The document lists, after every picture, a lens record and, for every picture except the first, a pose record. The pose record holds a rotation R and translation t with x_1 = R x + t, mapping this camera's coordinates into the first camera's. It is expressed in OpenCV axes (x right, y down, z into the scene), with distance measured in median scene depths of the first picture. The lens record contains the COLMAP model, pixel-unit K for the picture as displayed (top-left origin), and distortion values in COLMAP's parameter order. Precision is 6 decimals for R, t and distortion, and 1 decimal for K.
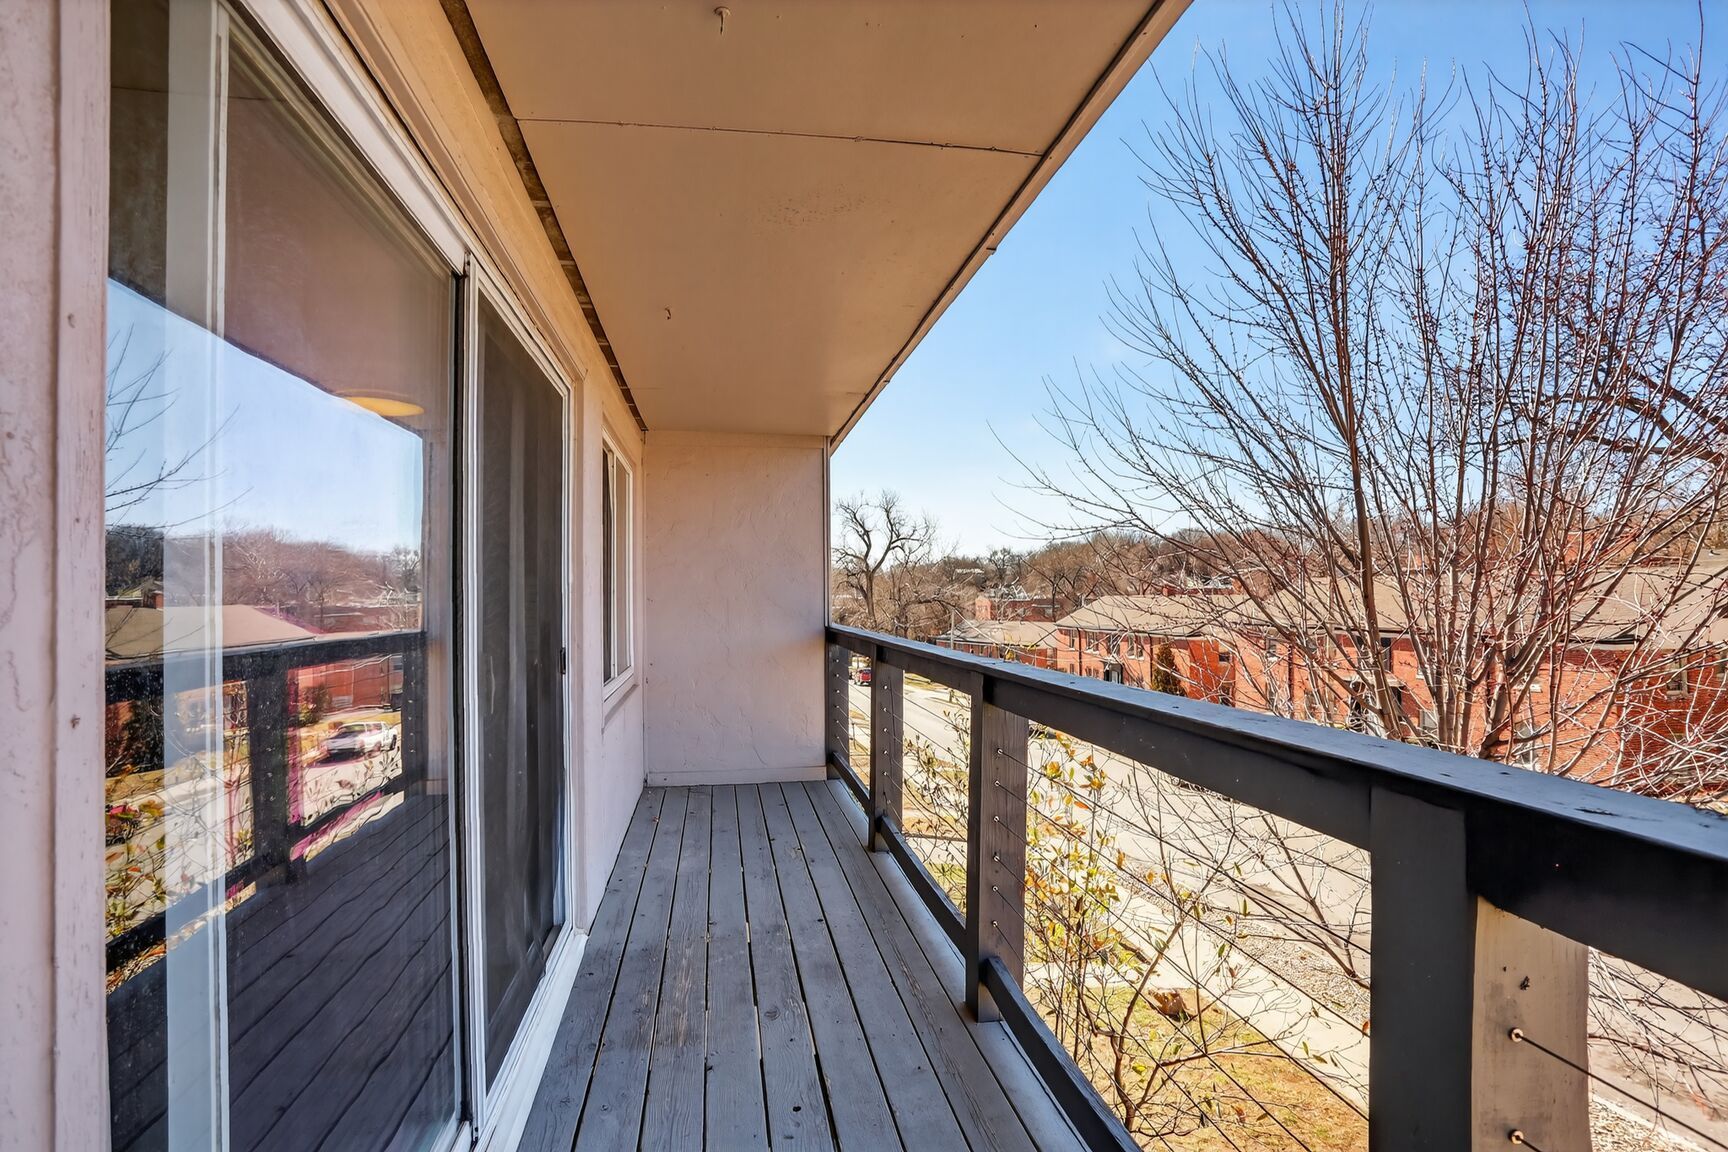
lens RADIAL K [[836.8, 0, 864.9], [0, 836.8, 579.1], [0, 0, 1]] dist [-0.051954, 0.007797]
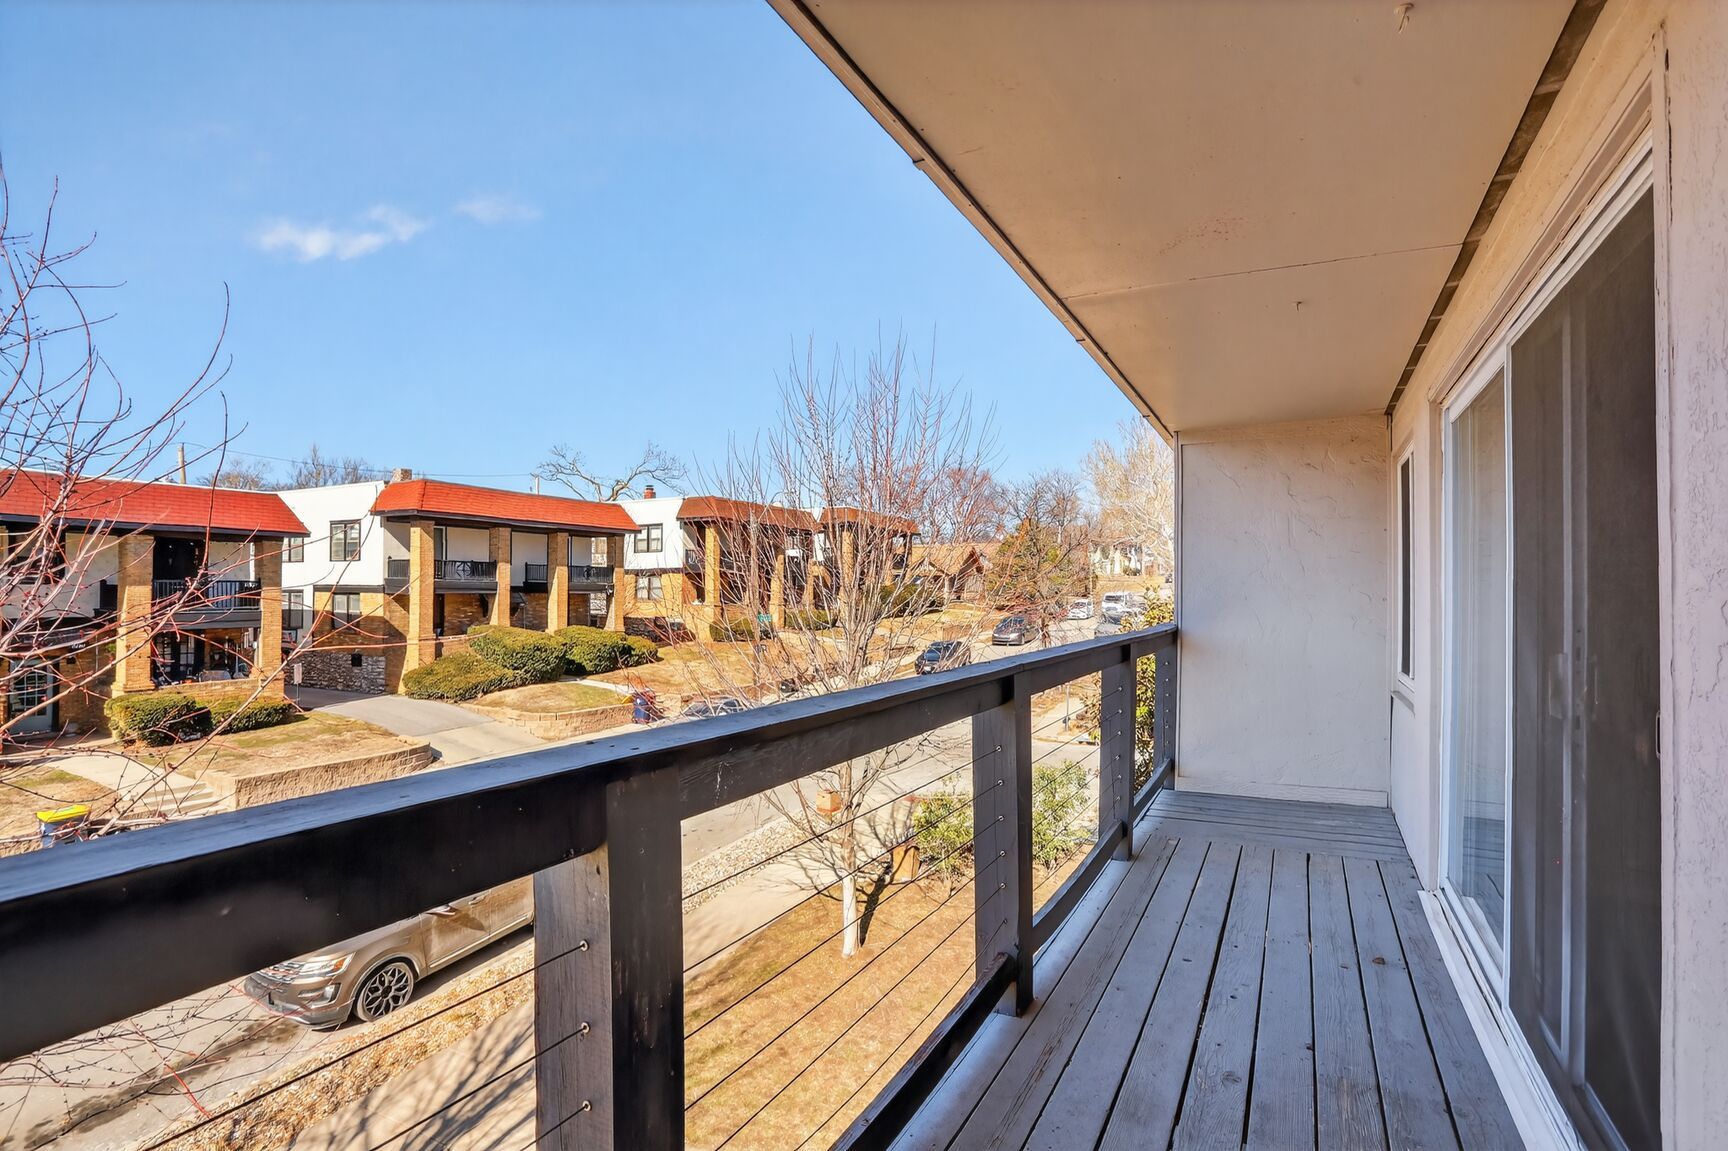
lens RADIAL K [[836.8, 0, 868.4], [0, 836.8, 583.3], [0, 0, 1]] dist [-0.051954, 0.007797]
pose [[-0.787922, 0.002152, 0.615771, -0.336071], [-0.003928, 0.999956, -0.008519, 0.014047], [-0.615762, -0.009131, -0.787879, 1.890272]]
